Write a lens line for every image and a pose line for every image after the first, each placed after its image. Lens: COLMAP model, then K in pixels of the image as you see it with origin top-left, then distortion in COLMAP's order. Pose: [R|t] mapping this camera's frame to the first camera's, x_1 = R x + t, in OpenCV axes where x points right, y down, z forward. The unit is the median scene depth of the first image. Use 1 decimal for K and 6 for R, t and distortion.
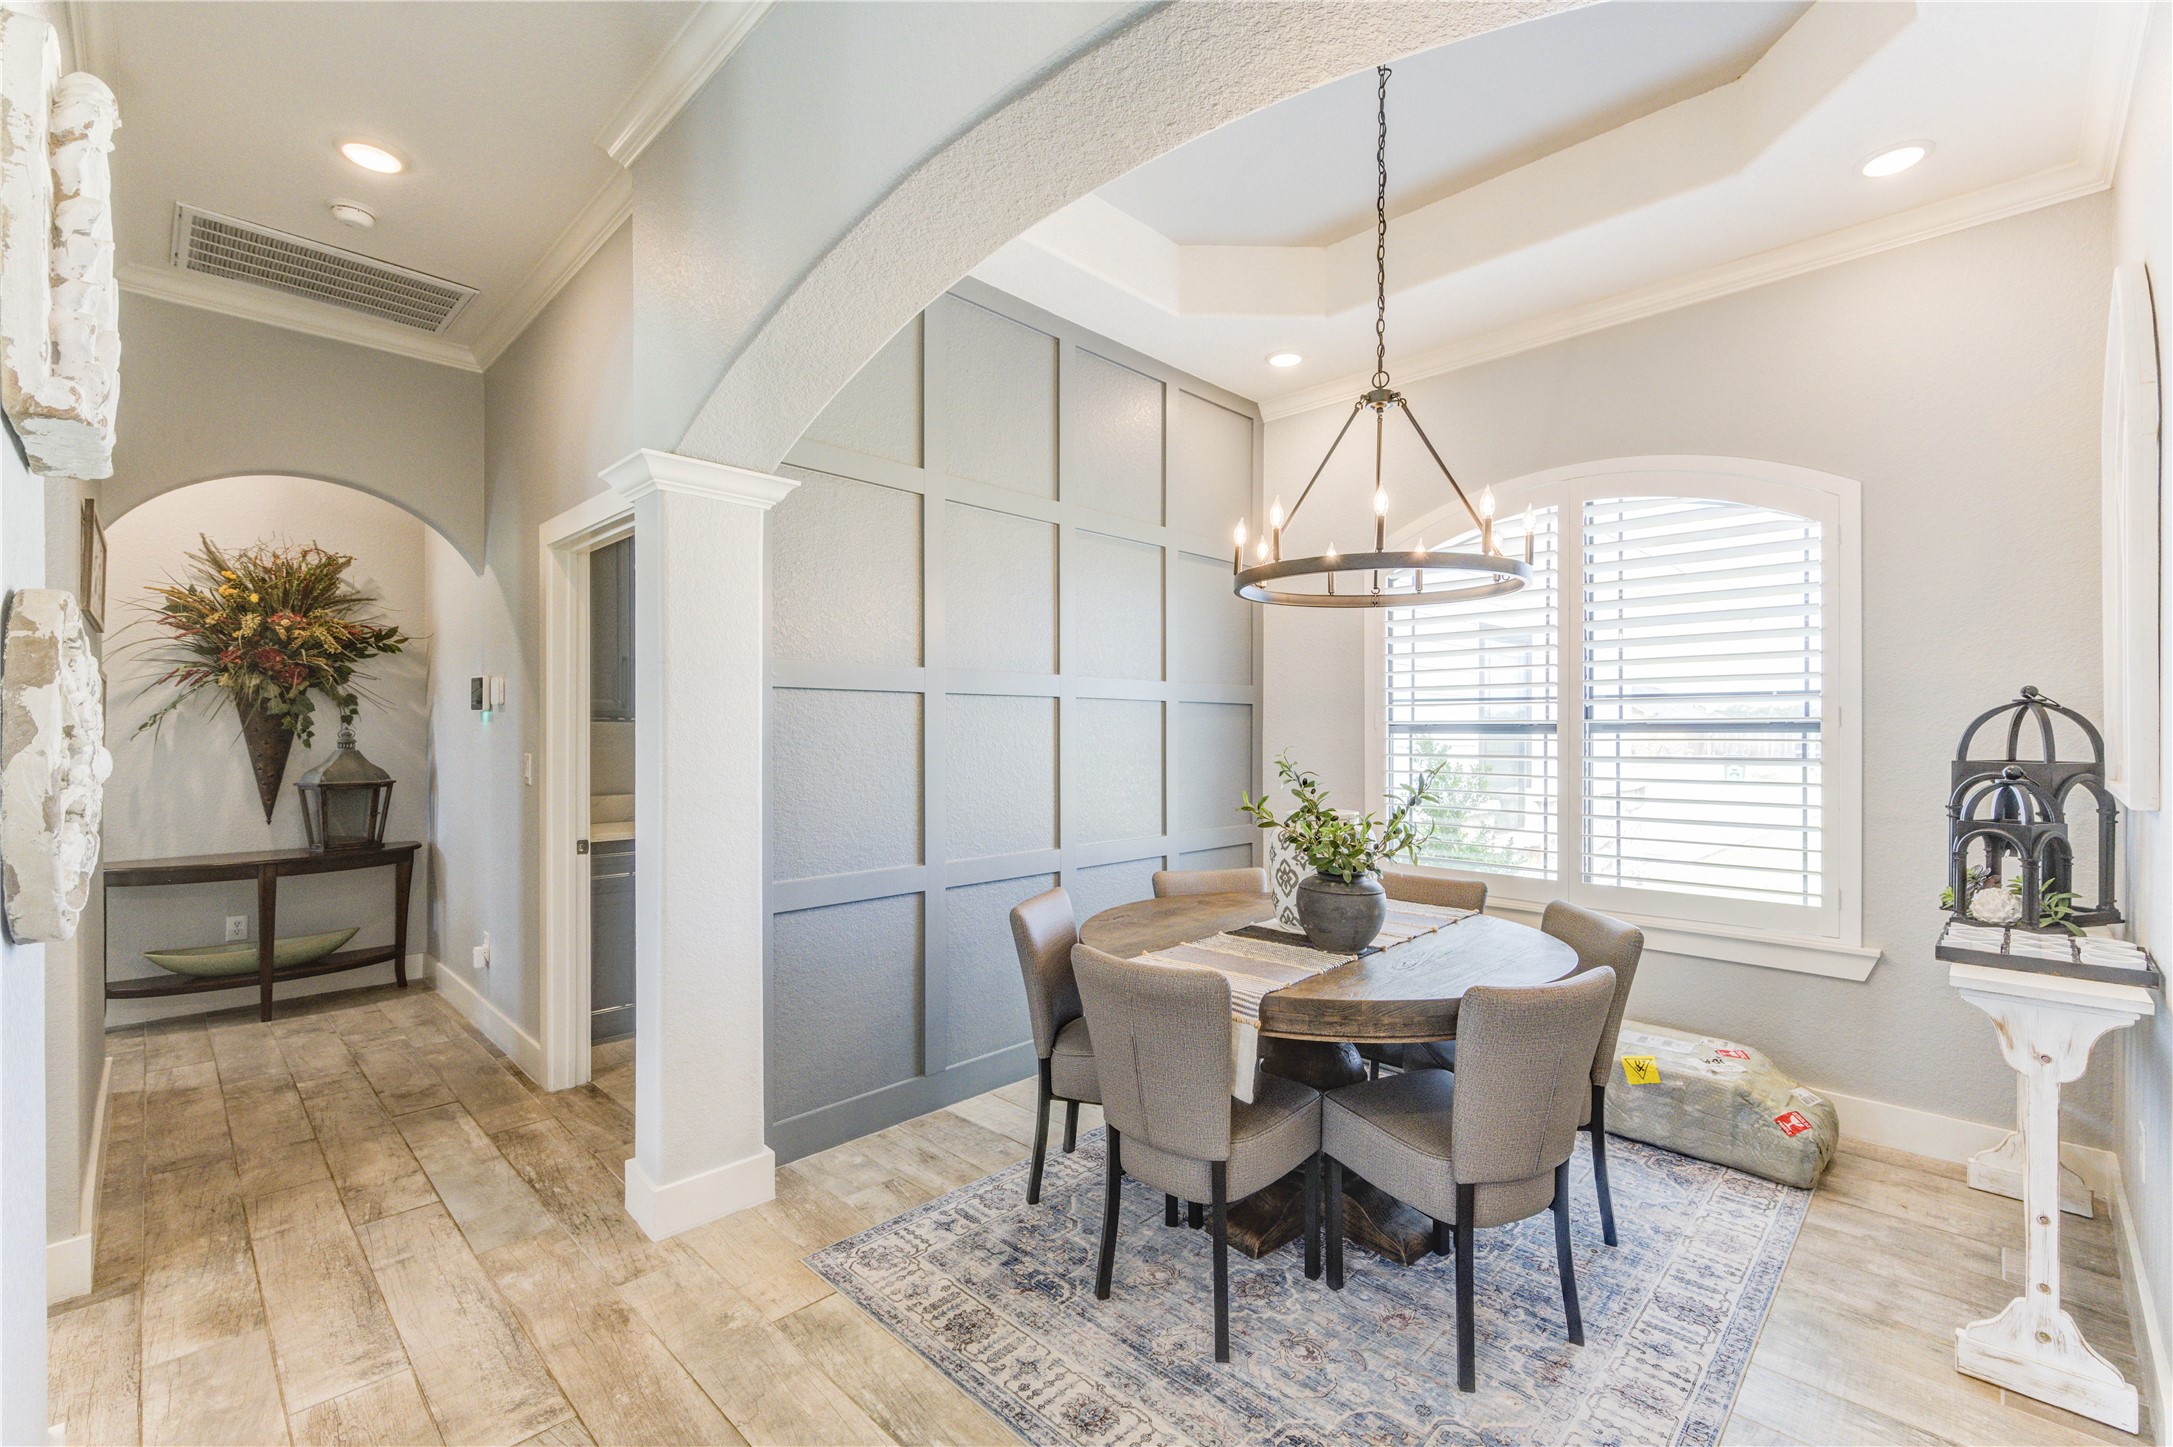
lens RADIAL K [[931.8, 0, 1096.6], [0, 931.8, 732.6], [0, 0, 1]] dist [-0.000717, -0.001744]
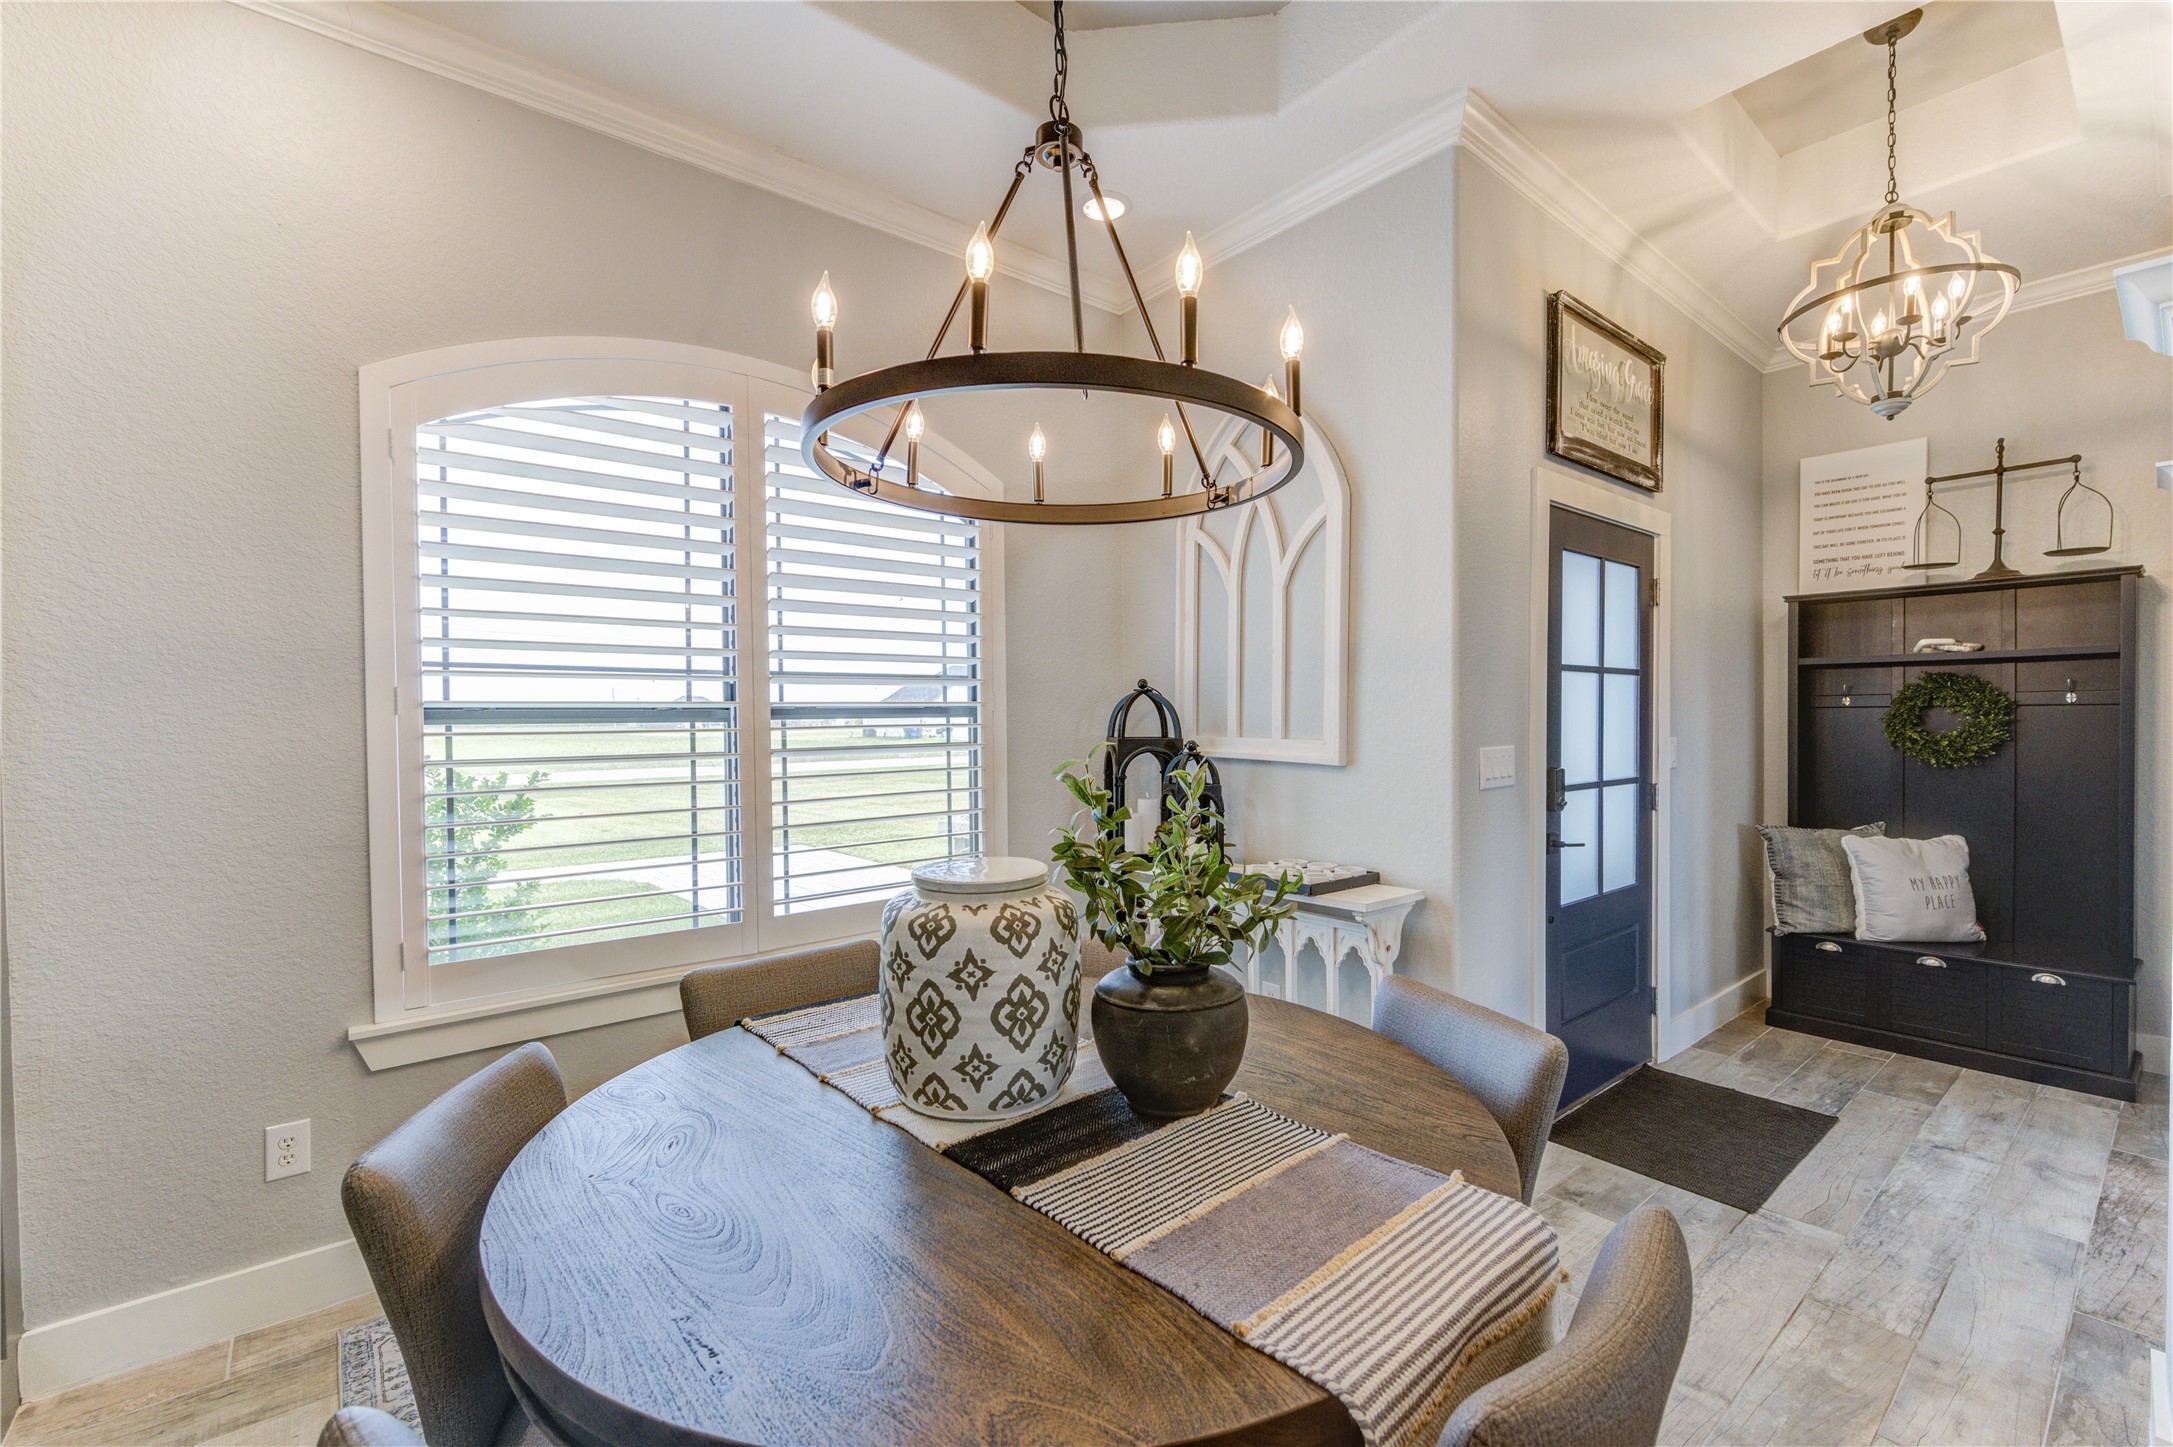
lens RADIAL K [[931.8, 0, 1085.1], [0, 931.8, 728.6], [0, 0, 1]] dist [-0.000717, -0.001744]
pose [[0.101373, -0.014767, 0.994739, -0.217440], [0.010485, 0.999850, 0.013774, -0.000192], [-0.994793, 0.009033, 0.101513, 0.714343]]
